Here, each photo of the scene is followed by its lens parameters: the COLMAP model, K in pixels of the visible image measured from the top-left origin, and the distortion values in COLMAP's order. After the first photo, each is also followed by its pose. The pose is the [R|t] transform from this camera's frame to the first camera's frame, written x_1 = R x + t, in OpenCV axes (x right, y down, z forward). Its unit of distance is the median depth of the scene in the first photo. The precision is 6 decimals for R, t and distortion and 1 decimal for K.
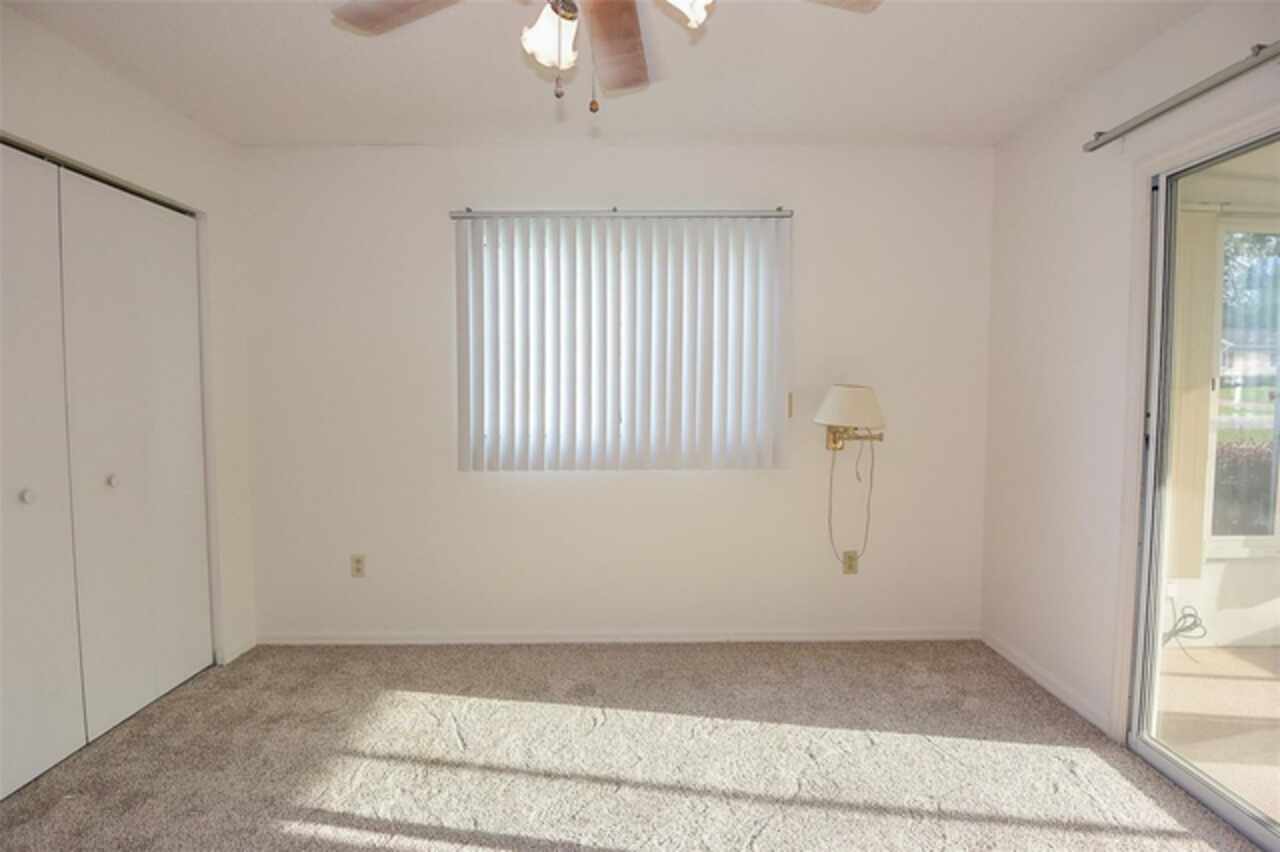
lens RADIAL K [[684.6, 0, 640.0], [0, 684.6, 426.0], [0, 0, 1]] dist [0.001308, -0.030121]
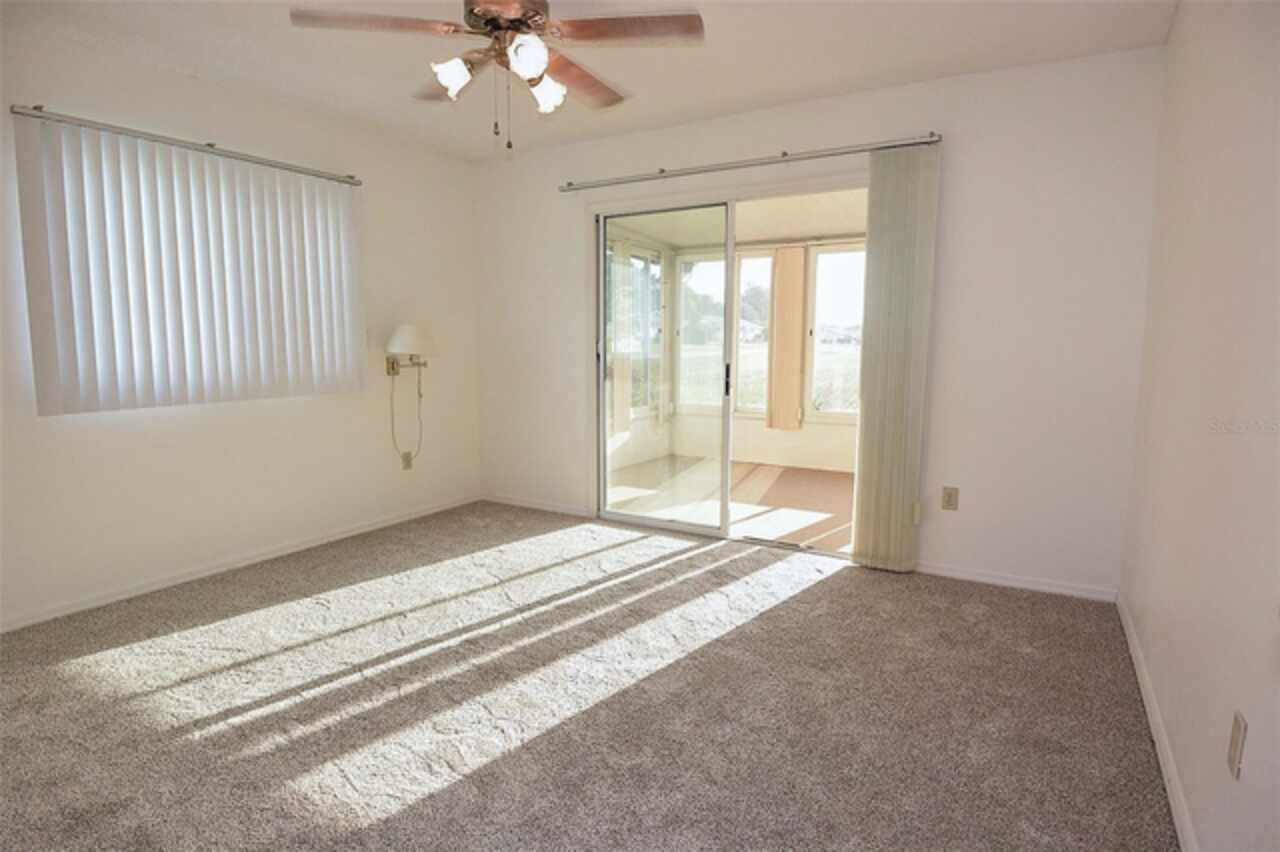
lens RADIAL K [[684.6, 0, 640.0], [0, 684.6, 426.0], [0, 0, 1]] dist [0.001308, -0.030121]
pose [[0.513891, -0.099028, 0.852121, -0.760245], [0.042683, 0.995036, 0.089896, 0.044248], [-0.856793, -0.009825, 0.515567, -0.081962]]
